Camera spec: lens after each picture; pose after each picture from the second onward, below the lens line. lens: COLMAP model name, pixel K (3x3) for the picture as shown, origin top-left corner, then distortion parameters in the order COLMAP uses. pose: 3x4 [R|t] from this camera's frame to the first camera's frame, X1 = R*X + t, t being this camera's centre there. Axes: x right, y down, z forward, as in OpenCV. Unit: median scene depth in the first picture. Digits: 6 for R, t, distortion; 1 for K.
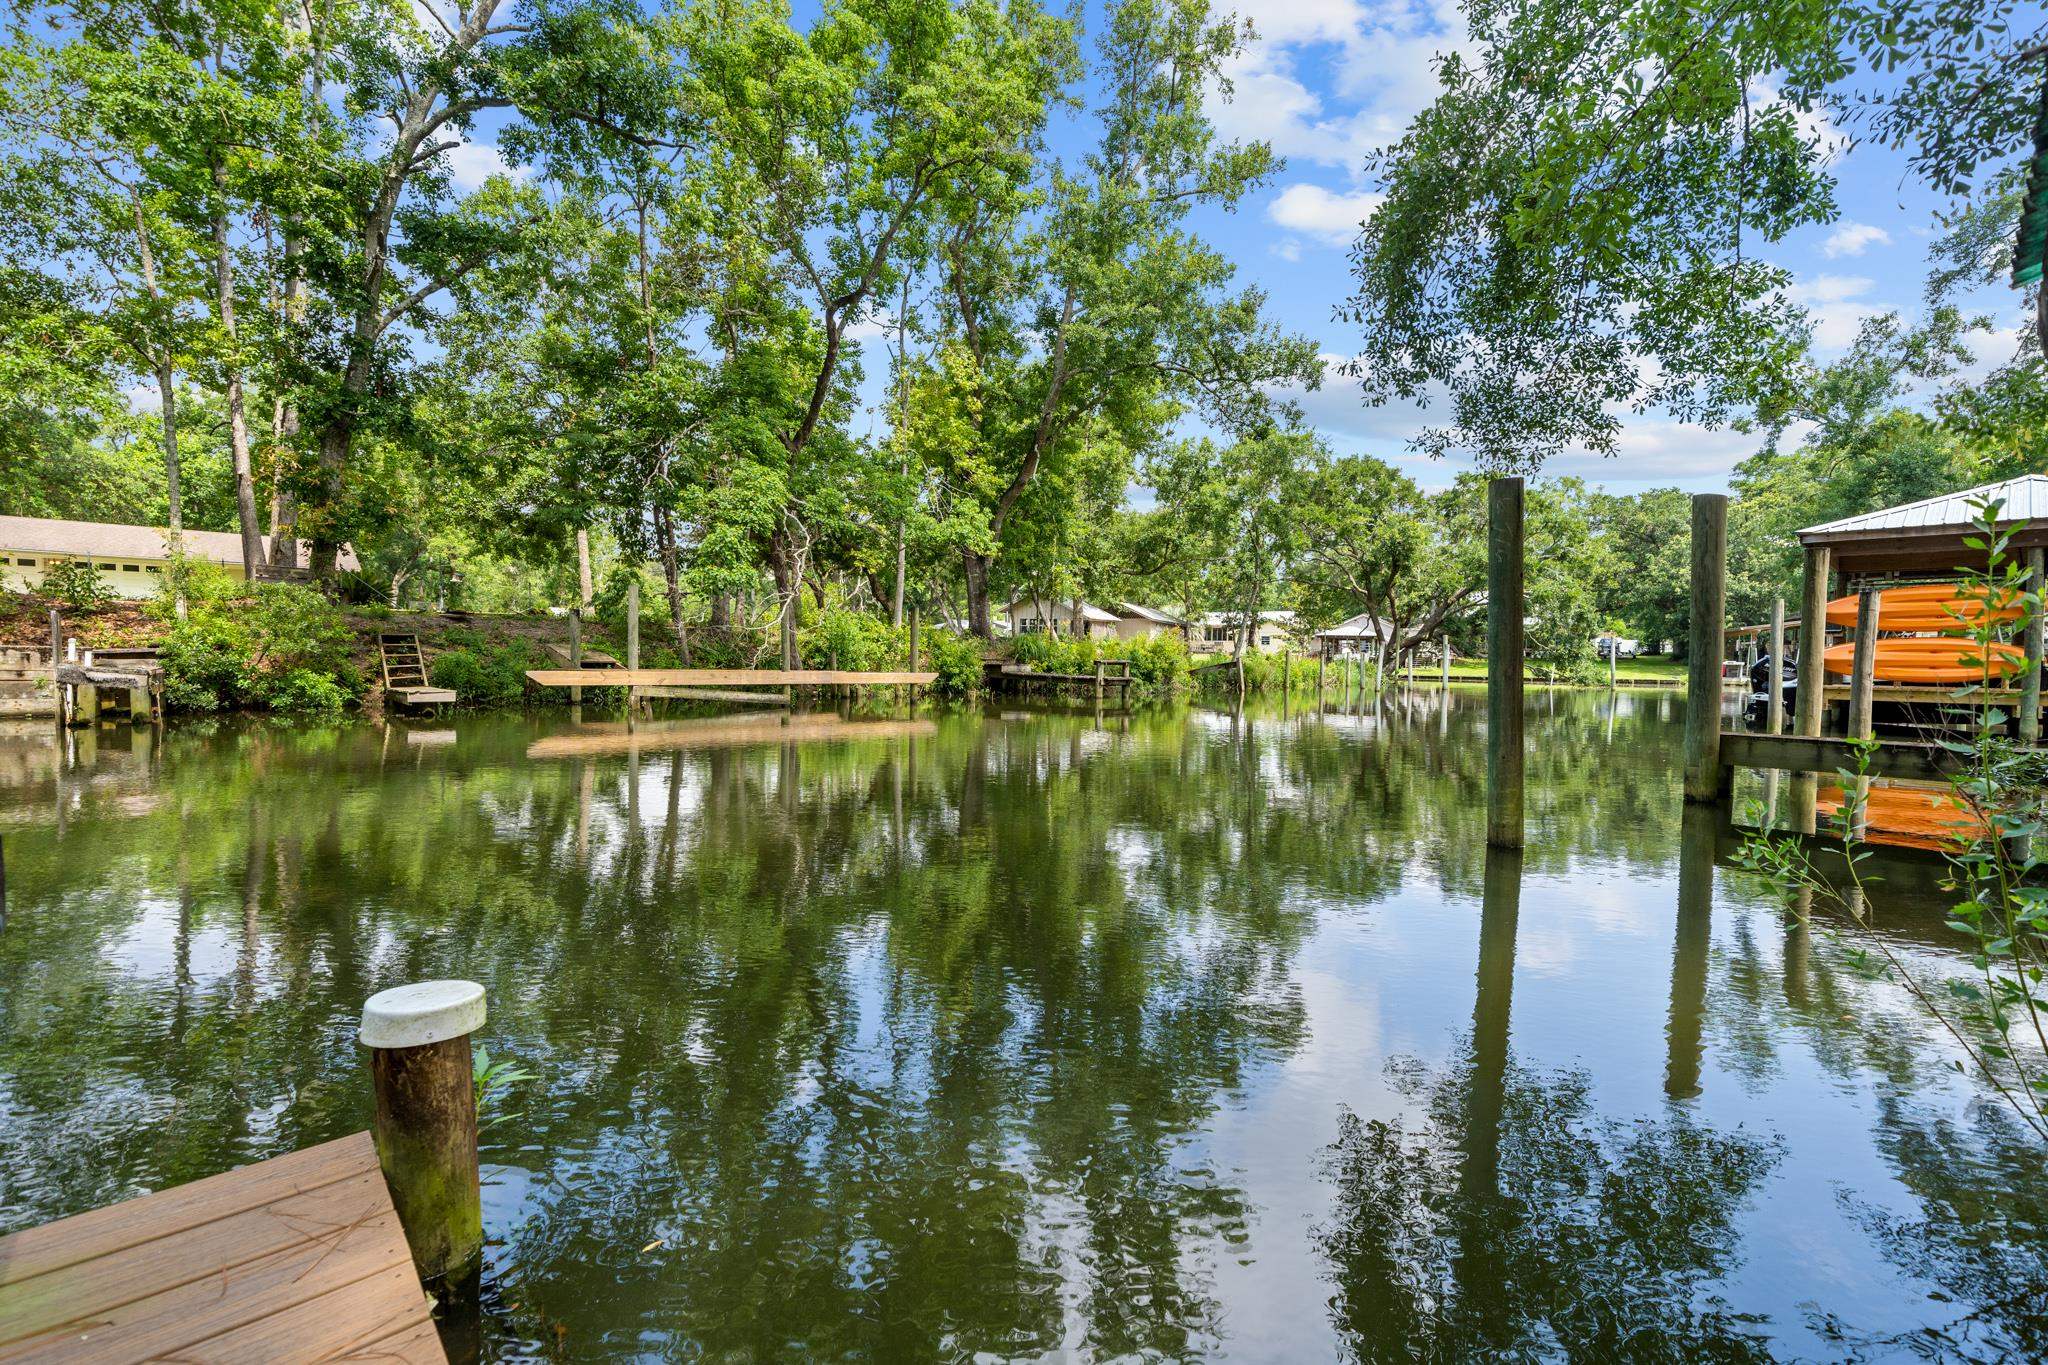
lens RADIAL K [[896.5, 0, 1016.8], [0, 896.5, 689.8], [0, 0, 1]] dist [0.003559, -0.001113]
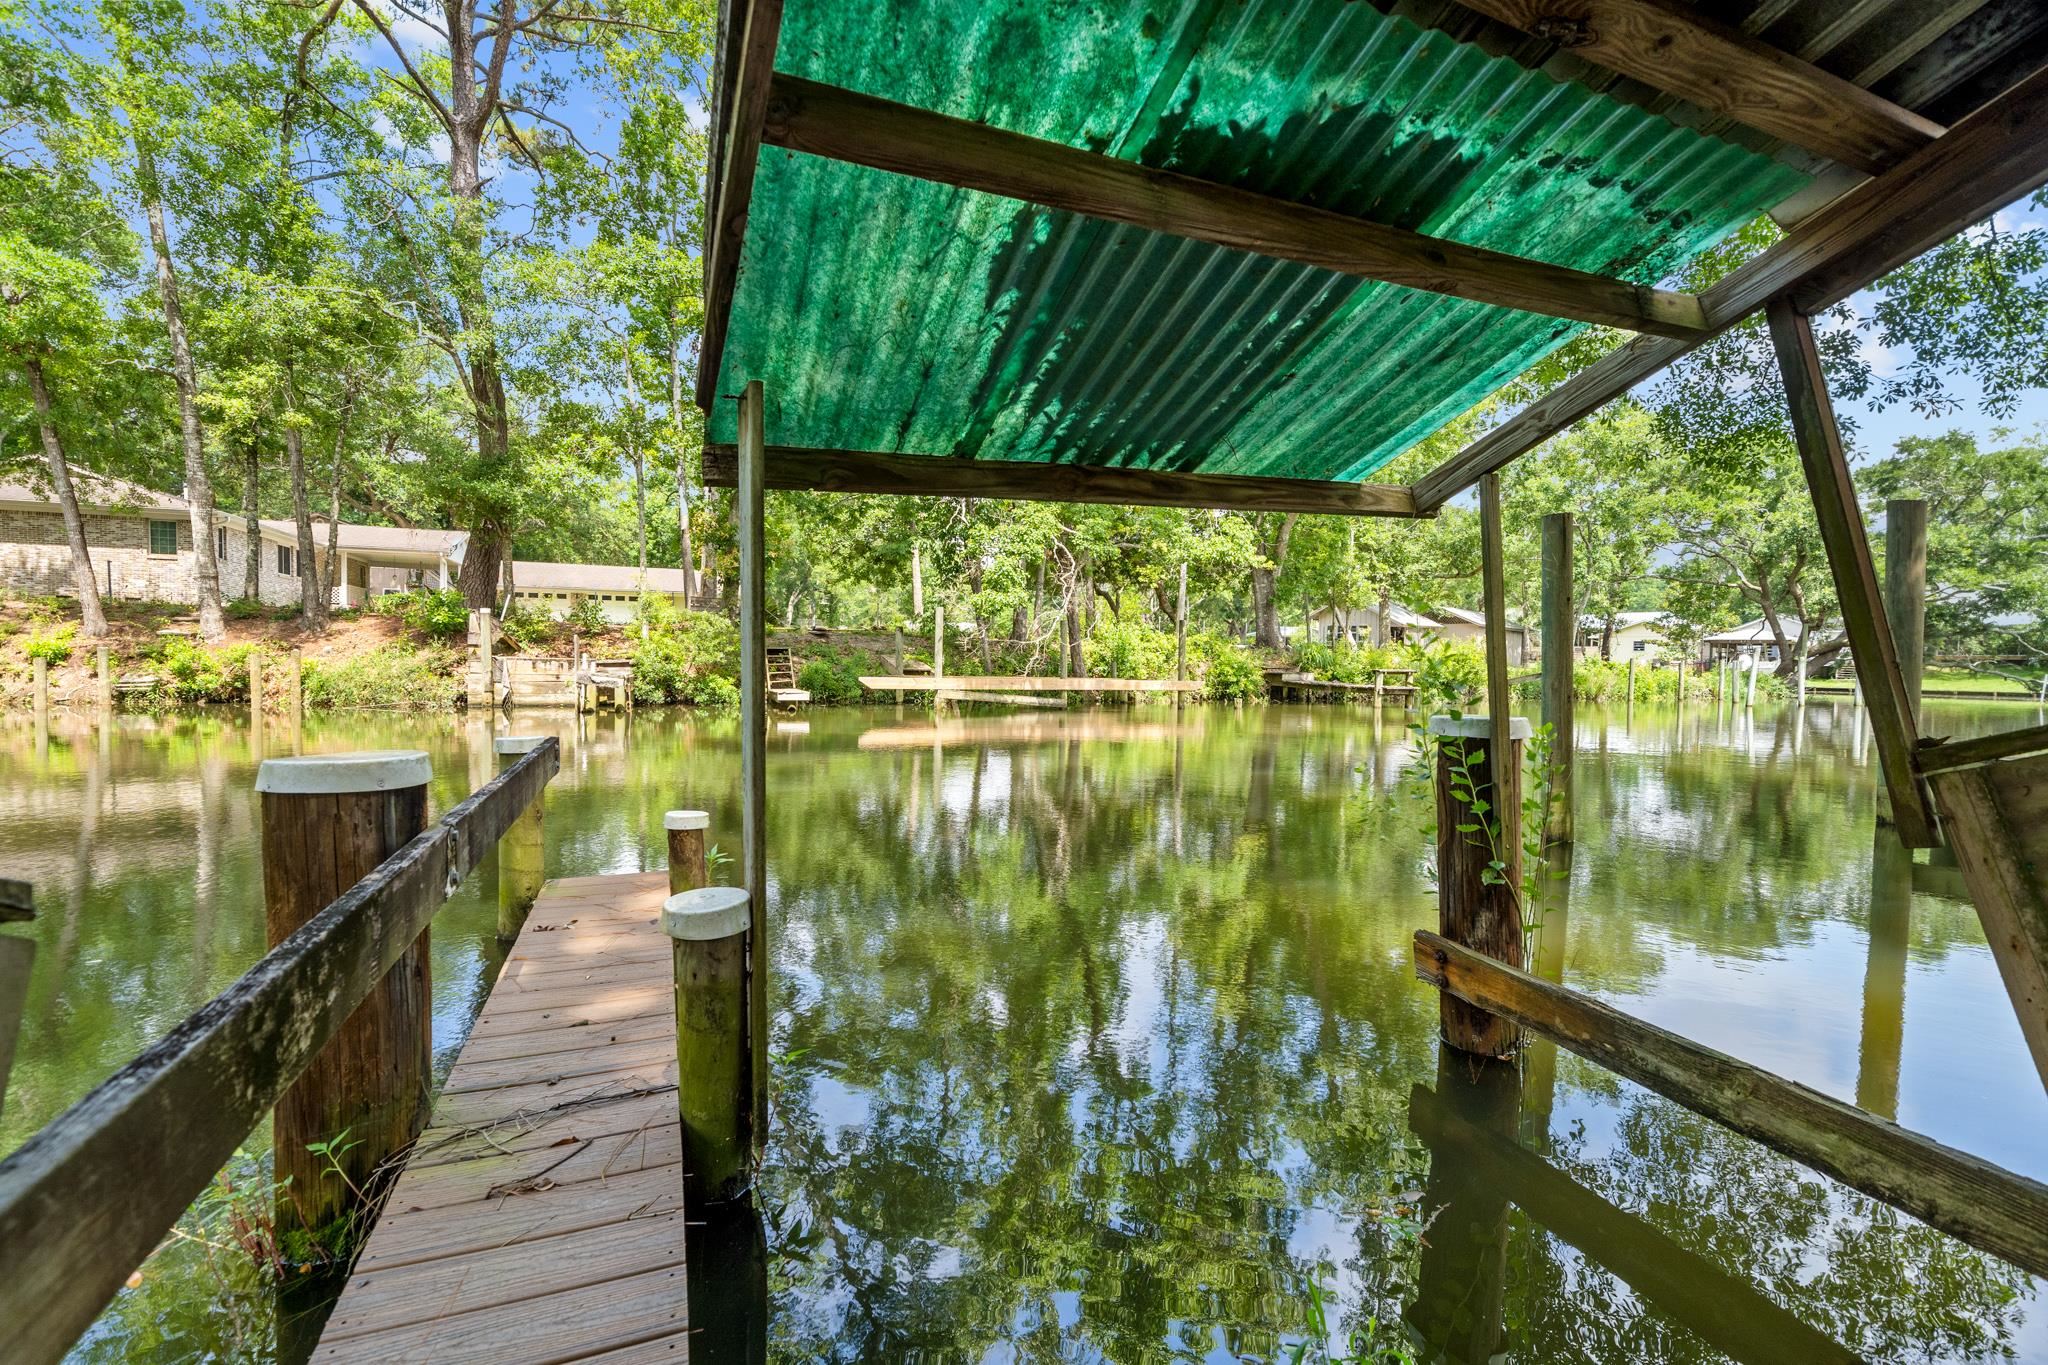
lens RADIAL K [[896.5, 0, 1027.2], [0, 896.5, 689.0], [0, 0, 1]] dist [0.003559, -0.001113]
pose [[0.938275, 0.011431, -0.345702, 0.090336], [-0.014193, 0.999884, -0.005459, -0.000652], [0.345600, 0.010028, 0.938328, -0.084150]]
